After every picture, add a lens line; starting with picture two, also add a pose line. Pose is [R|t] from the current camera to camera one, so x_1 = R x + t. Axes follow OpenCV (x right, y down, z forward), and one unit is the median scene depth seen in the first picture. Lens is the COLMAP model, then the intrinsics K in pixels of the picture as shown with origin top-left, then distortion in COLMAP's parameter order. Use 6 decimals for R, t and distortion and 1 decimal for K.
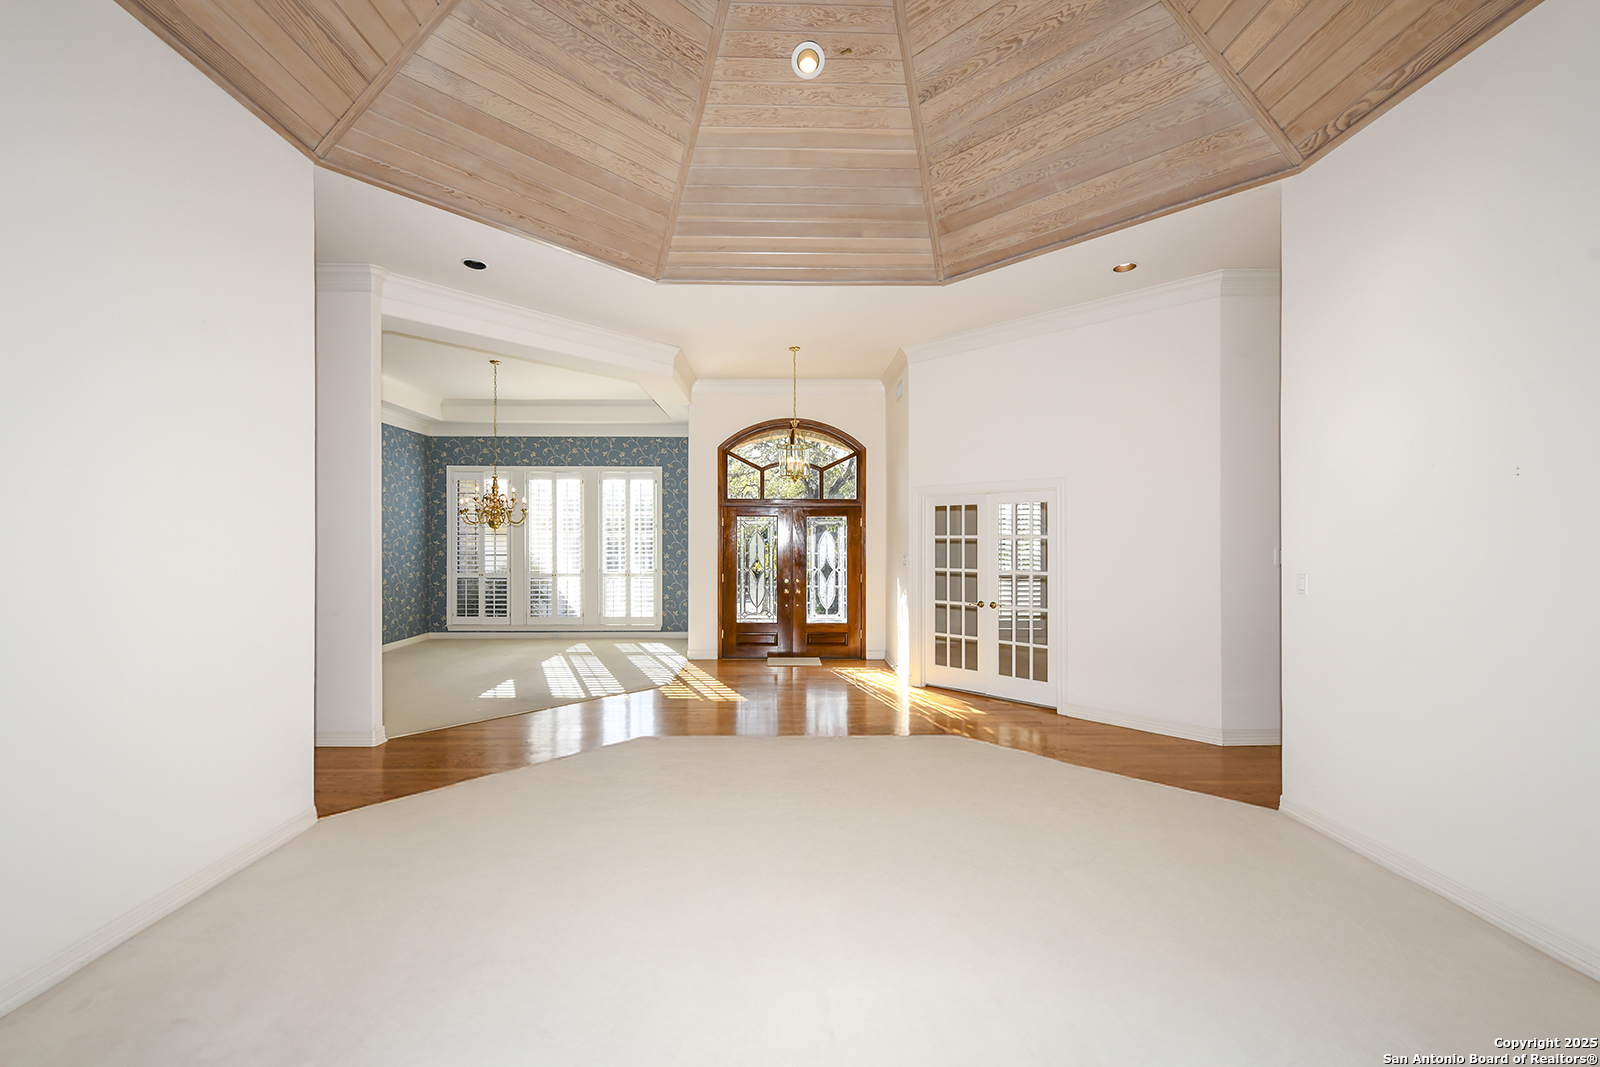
lens RADIAL K [[643.9, 0, 800.0], [0, 643.9, 525.4], [0, 0, 1]] dist [0.001819, -0.000115]
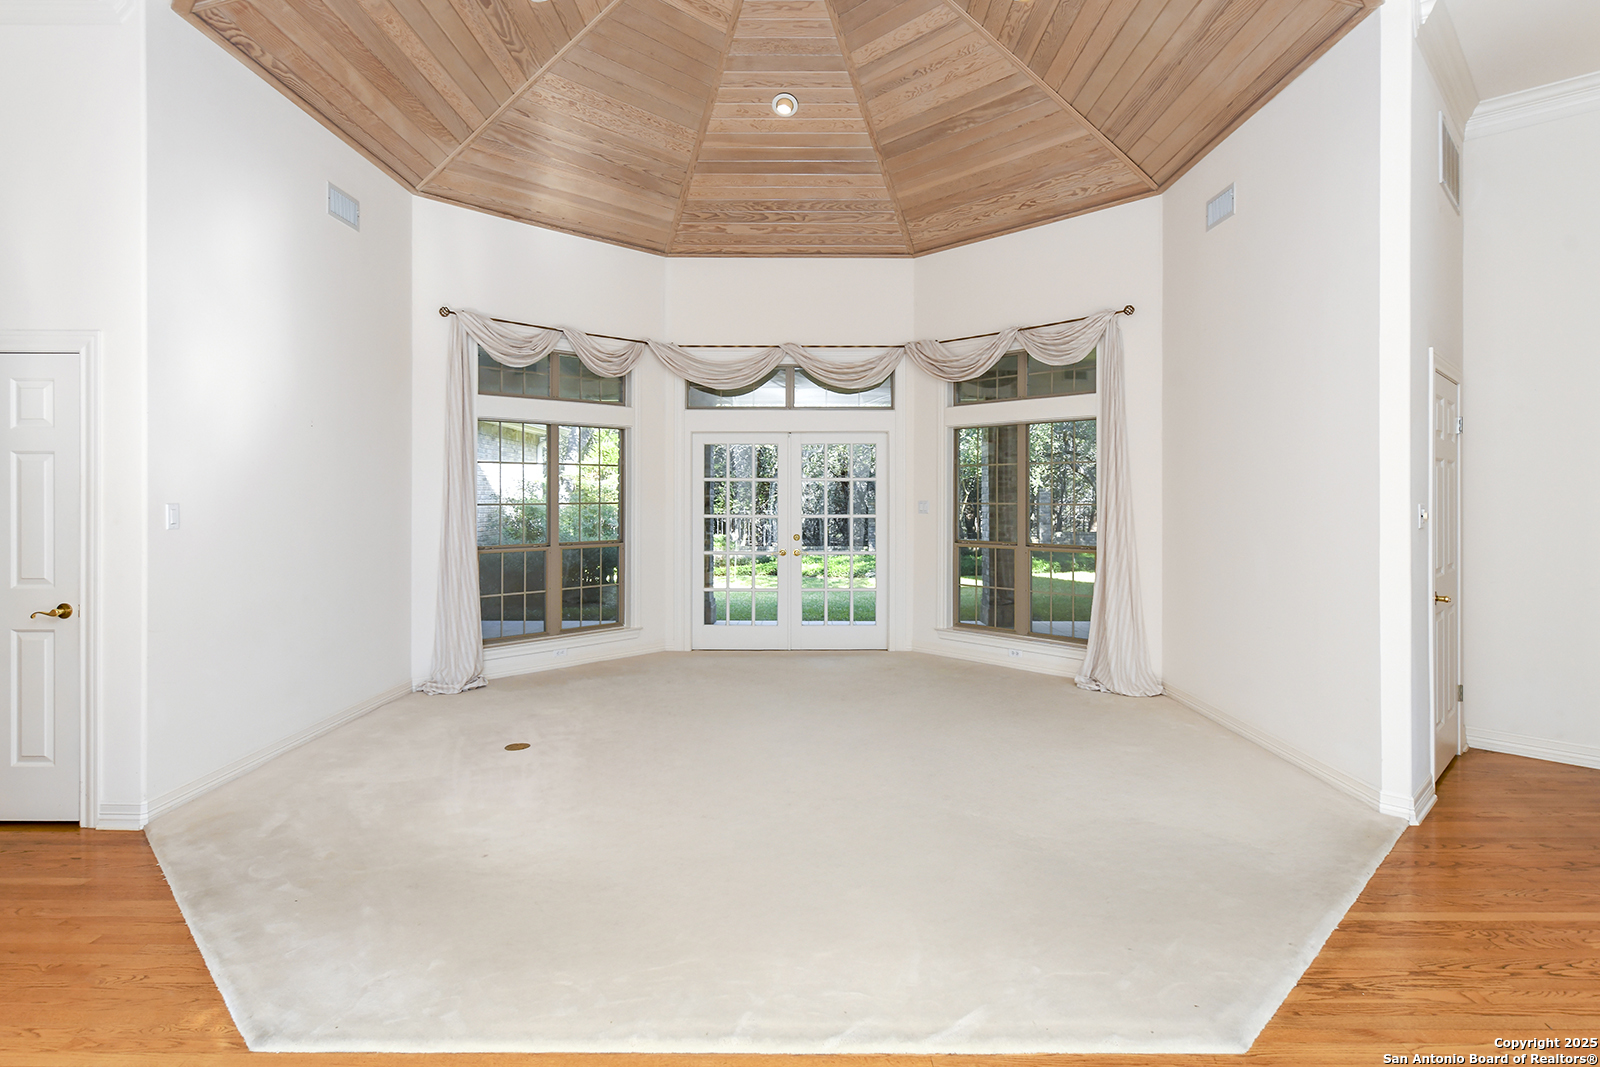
lens RADIAL K [[822.1, 0, 798.7], [0, 822.1, 491.8], [0, 0, 1]] dist [-0.008019, -0.001932]
pose [[-0.998946, -0.001763, 0.045860, -0.025524], [-0.003084, 0.999582, -0.028740, 0.036978], [-0.045790, -0.028851, -0.998534, 0.846522]]
